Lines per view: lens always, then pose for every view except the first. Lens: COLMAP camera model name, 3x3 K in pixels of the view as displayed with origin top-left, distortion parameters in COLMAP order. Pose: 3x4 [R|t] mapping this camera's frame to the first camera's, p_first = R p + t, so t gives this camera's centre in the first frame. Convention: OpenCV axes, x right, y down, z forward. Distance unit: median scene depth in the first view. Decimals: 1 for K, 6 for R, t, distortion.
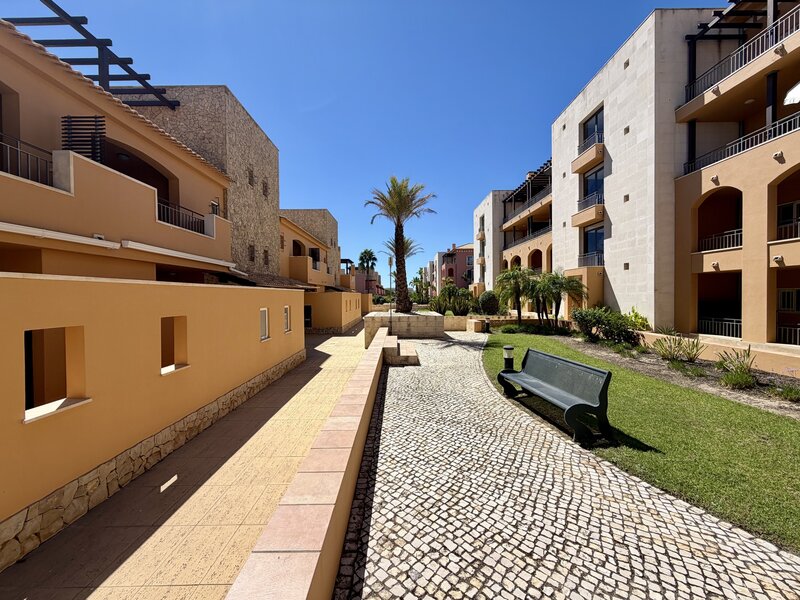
lens RADIAL K [[318.6, 0, 398.2], [0, 318.6, 299.7], [0, 0, 1]] dist [-0.001402, 0.000723]
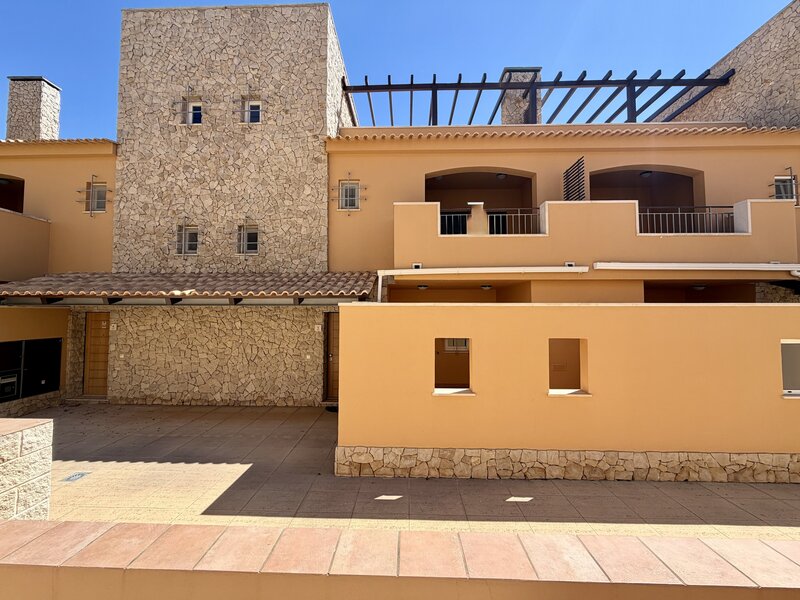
lens RADIAL K [[318.6, 0, 398.2], [0, 318.6, 299.7], [0, 0, 1]] dist [-0.001402, 0.000723]
pose [[-0.033937, -0.037122, -0.998734, 0.220462], [-0.014538, 0.999223, -0.036646, -0.016426], [0.999318, 0.013276, -0.034450, 0.403018]]
